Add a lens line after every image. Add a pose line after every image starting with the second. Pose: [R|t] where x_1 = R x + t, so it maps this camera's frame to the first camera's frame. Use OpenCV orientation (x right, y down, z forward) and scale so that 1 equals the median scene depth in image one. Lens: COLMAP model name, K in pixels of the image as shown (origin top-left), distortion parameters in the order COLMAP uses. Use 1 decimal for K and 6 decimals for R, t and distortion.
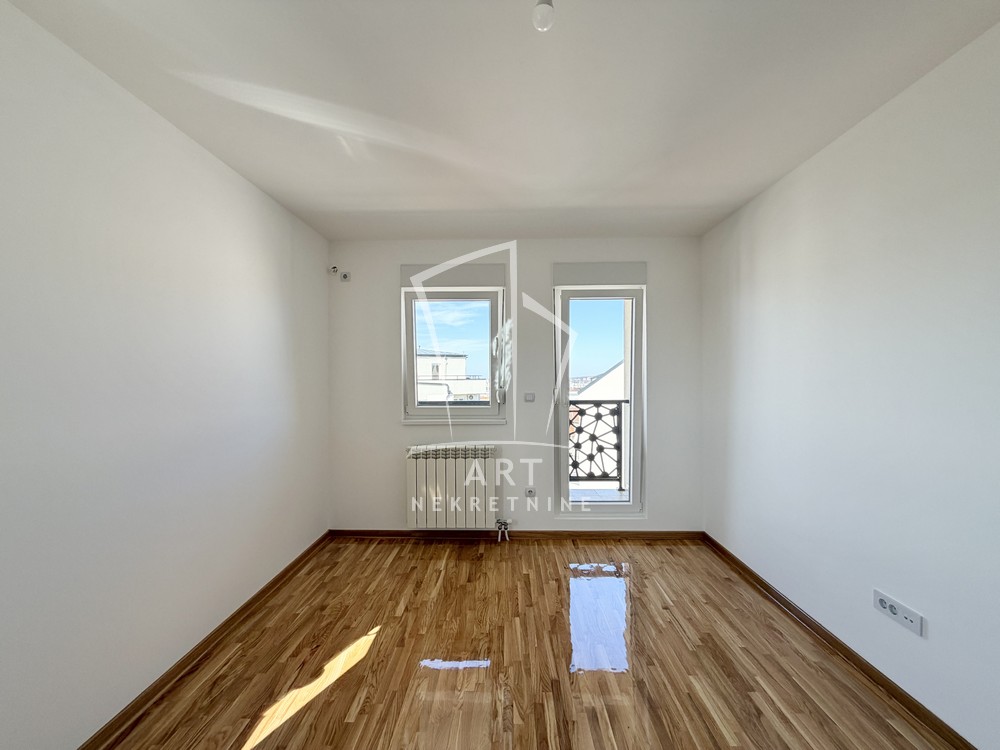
lens RADIAL K [[397.0, 0, 497.4], [0, 397.0, 377.7], [0, 0, 1]] dist [0.000020, -0.000176]
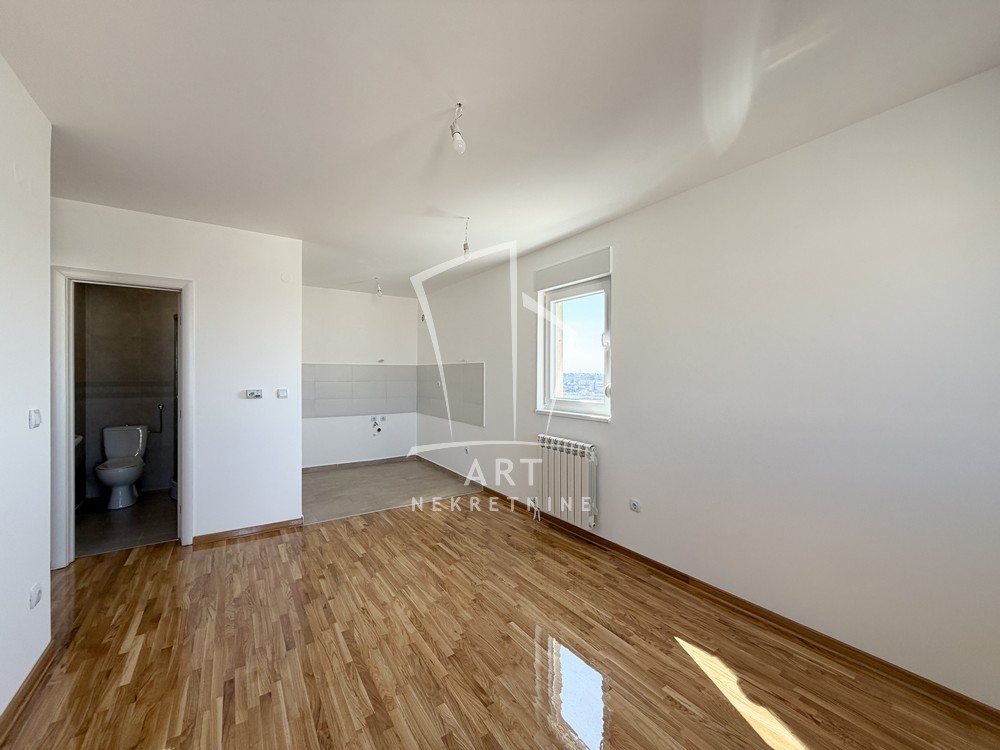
lens RADIAL K [[398.0, 0, 495.6], [0, 398.0, 376.6], [0, 0, 1]] dist [0.000929, -0.000586]
pose [[-0.817439, 0.005309, -0.575991, 0.301414], [-0.001477, 0.999935, 0.011313, 0.004916], [0.576013, 0.010099, -0.817378, 0.782600]]
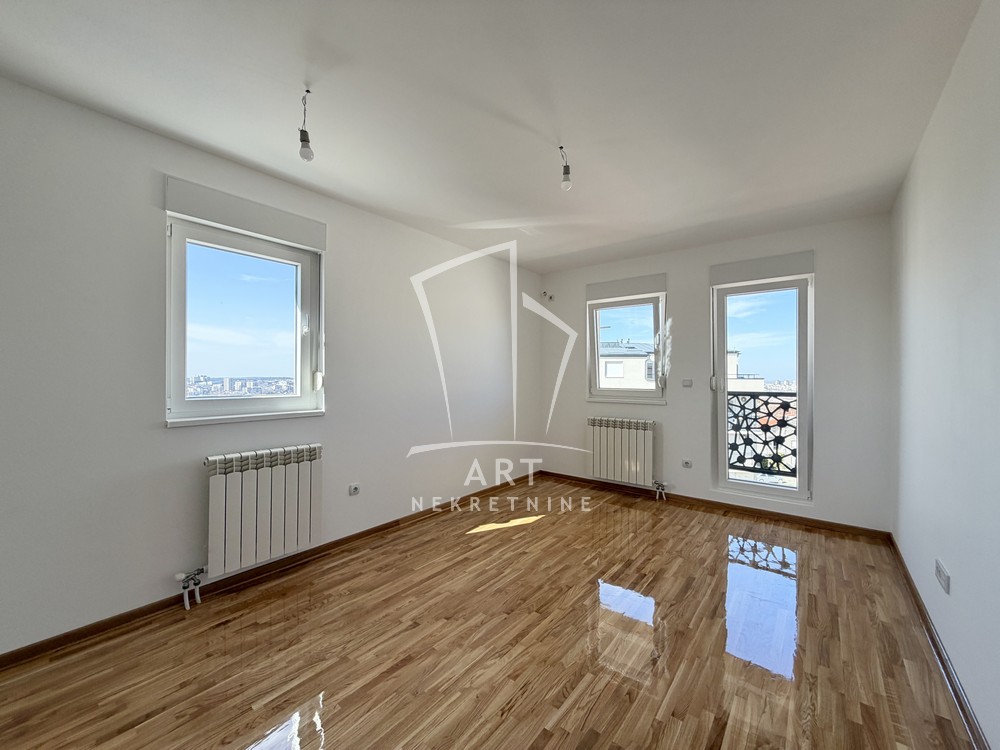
lens RADIAL K [[398.0, 0, 495.6], [0, 398.0, 376.6], [0, 0, 1]] dist [0.000929, -0.000586]
pose [[0.793430, 0.008418, -0.608604, 0.358814], [-0.009598, 0.999953, 0.001318, 0.035105], [0.608586, 0.004796, 0.793473, -0.290914]]
